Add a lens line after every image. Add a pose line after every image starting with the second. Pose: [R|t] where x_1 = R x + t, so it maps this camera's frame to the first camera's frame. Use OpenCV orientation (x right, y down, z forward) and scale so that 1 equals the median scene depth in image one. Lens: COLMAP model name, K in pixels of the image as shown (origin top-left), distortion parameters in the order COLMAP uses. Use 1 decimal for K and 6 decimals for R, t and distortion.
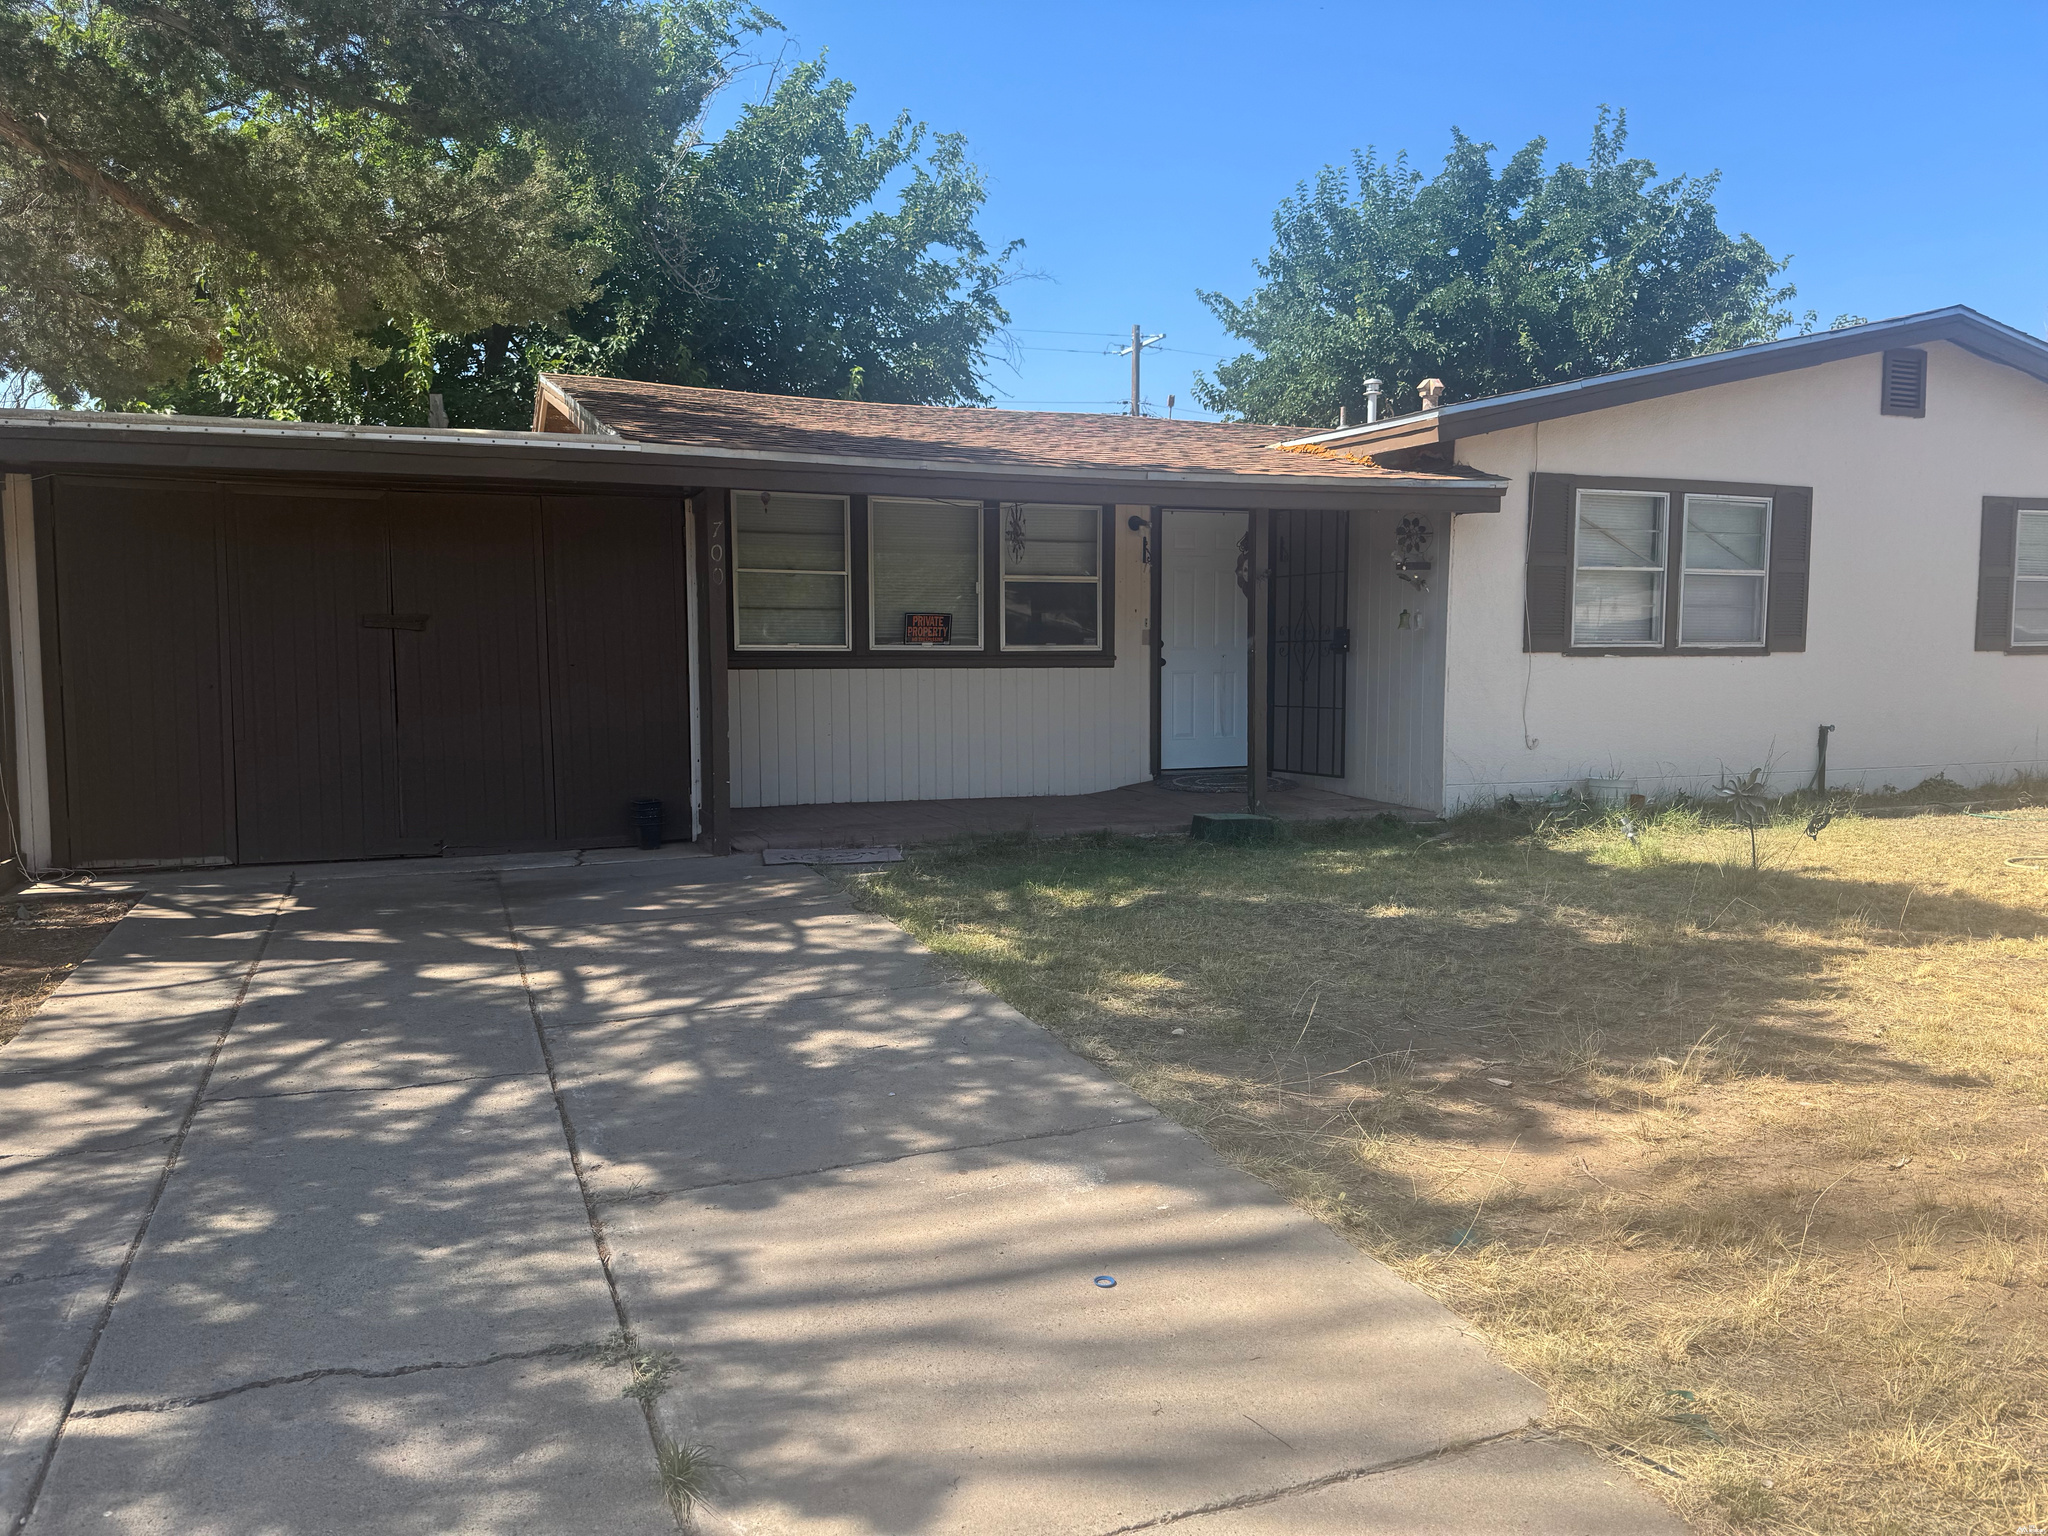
lens RADIAL K [[1438.7, 0, 1020.2], [0, 1438.7, 766.6], [0, 0, 1]] dist [0.032353, -0.041383]
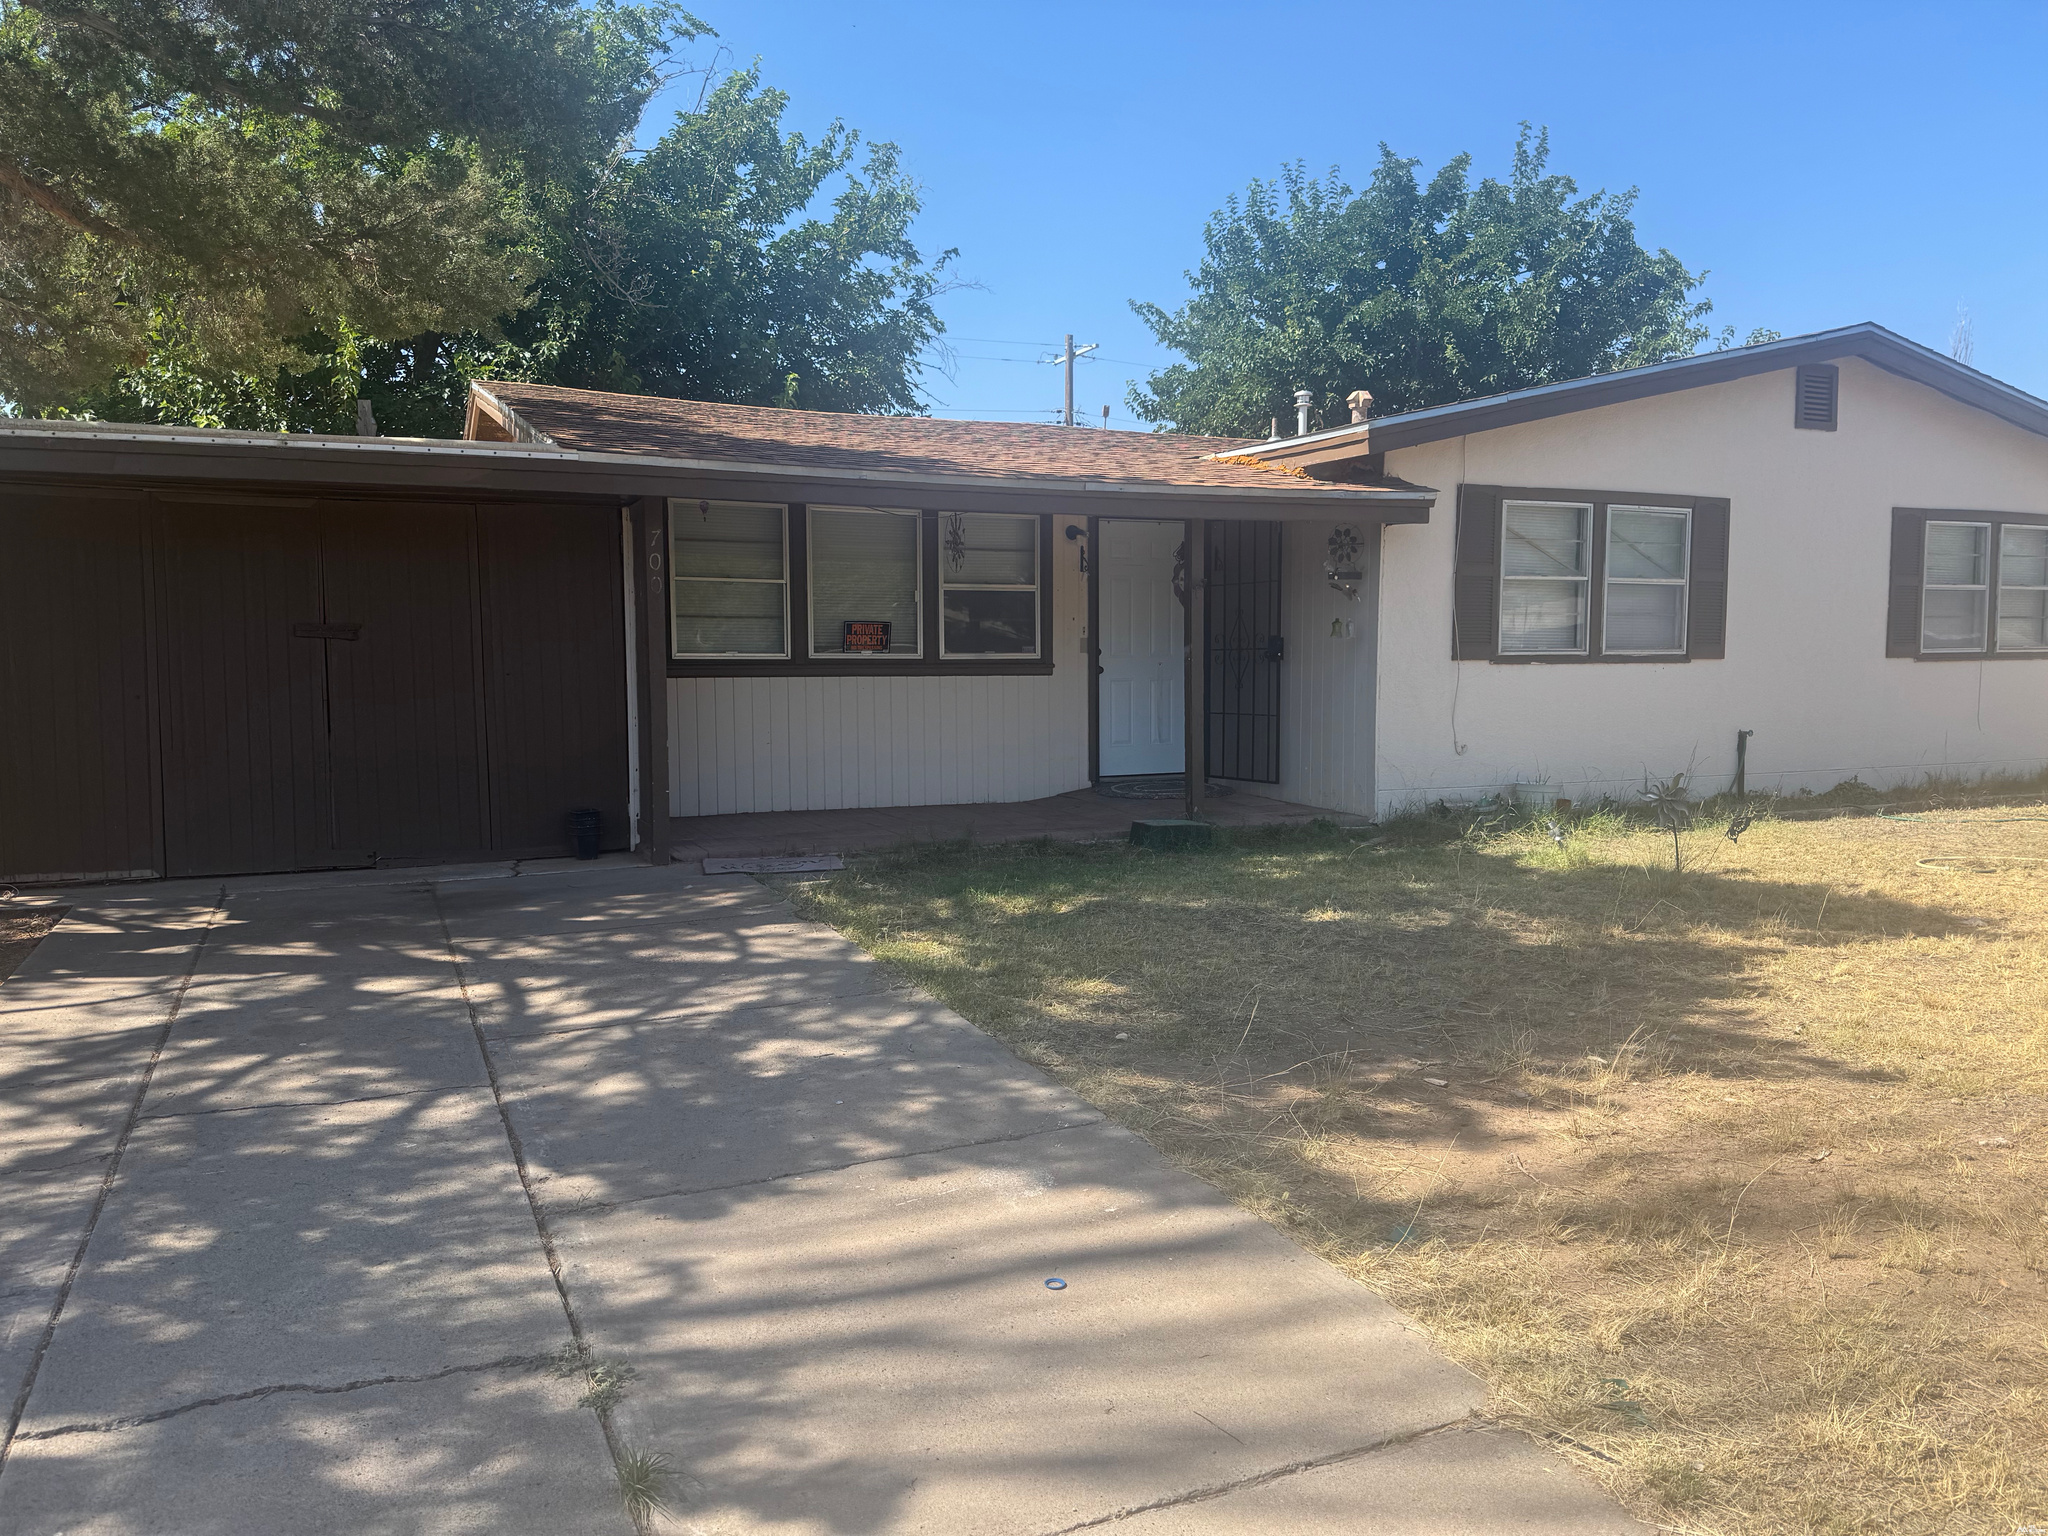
lens RADIAL K [[1437.3, 0, 1008.8], [0, 1437.3, 764.9], [0, 0, 1]] dist [0.031312, -0.037881]
pose [[0.999281, -0.004405, 0.037655, -0.006295], [0.004619, 0.999974, -0.005604, -0.001539], [-0.037629, 0.005774, 0.999275, -0.008424]]
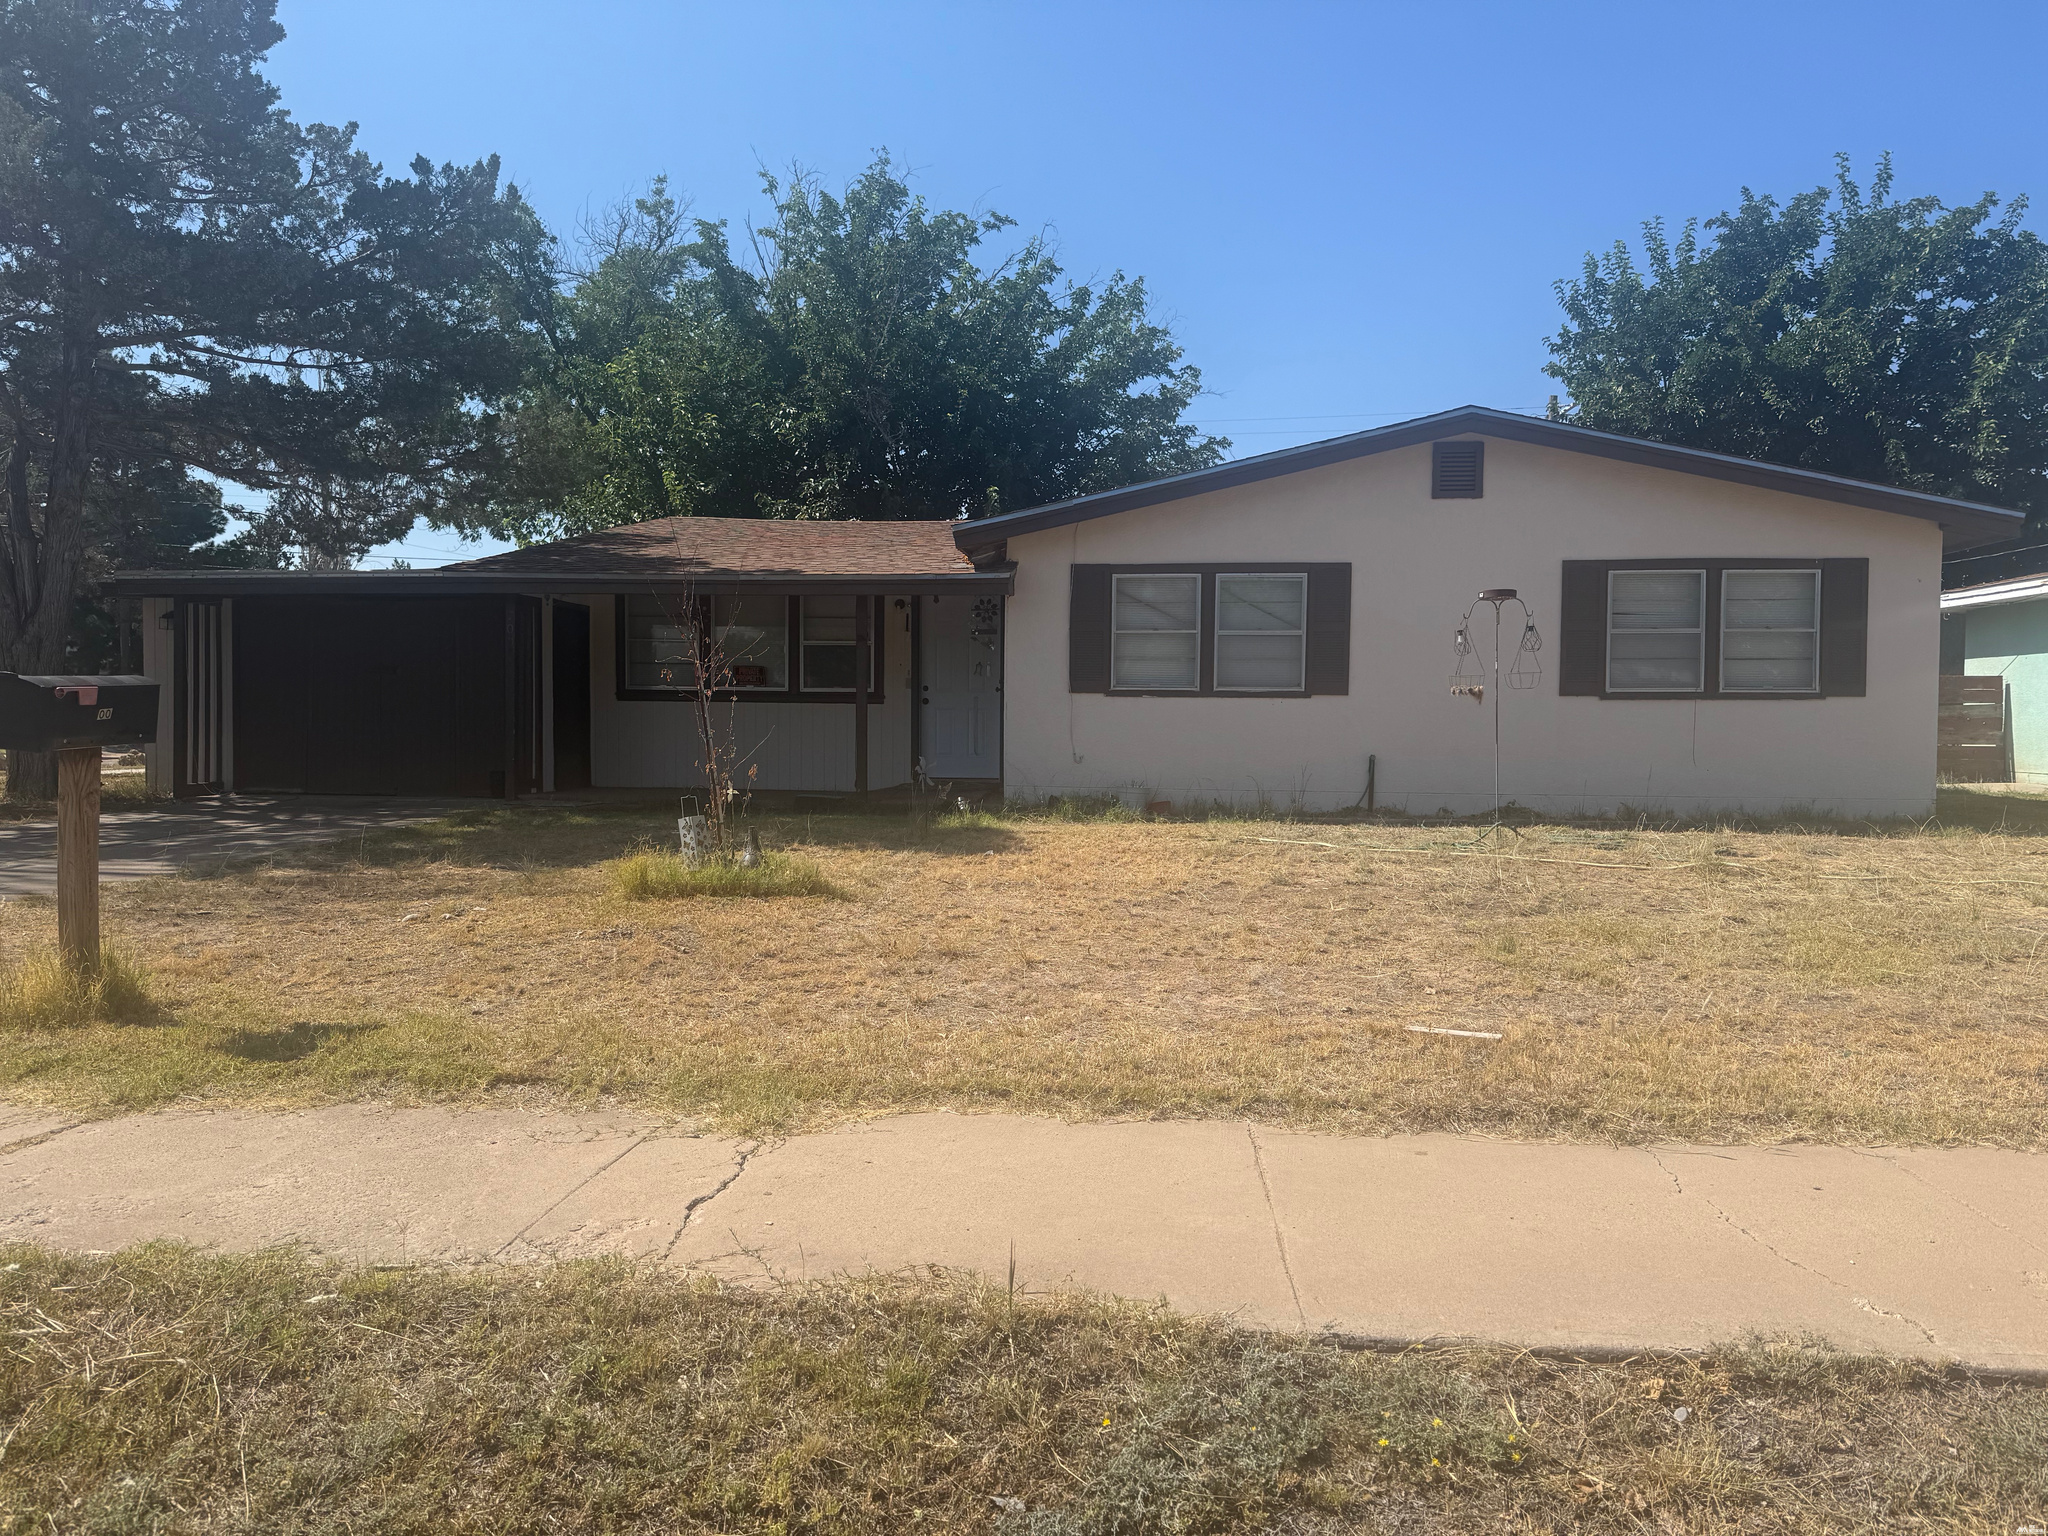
lens RADIAL K [[1438.7, 0, 1020.2], [0, 1438.7, 766.6], [0, 0, 1]] dist [0.032353, -0.041383]
pose [[0.884648, 0.027136, -0.465469, 1.658350], [-0.050584, 0.997998, -0.037957, 0.080144], [0.463507, 0.057124, 0.884250, -0.404526]]
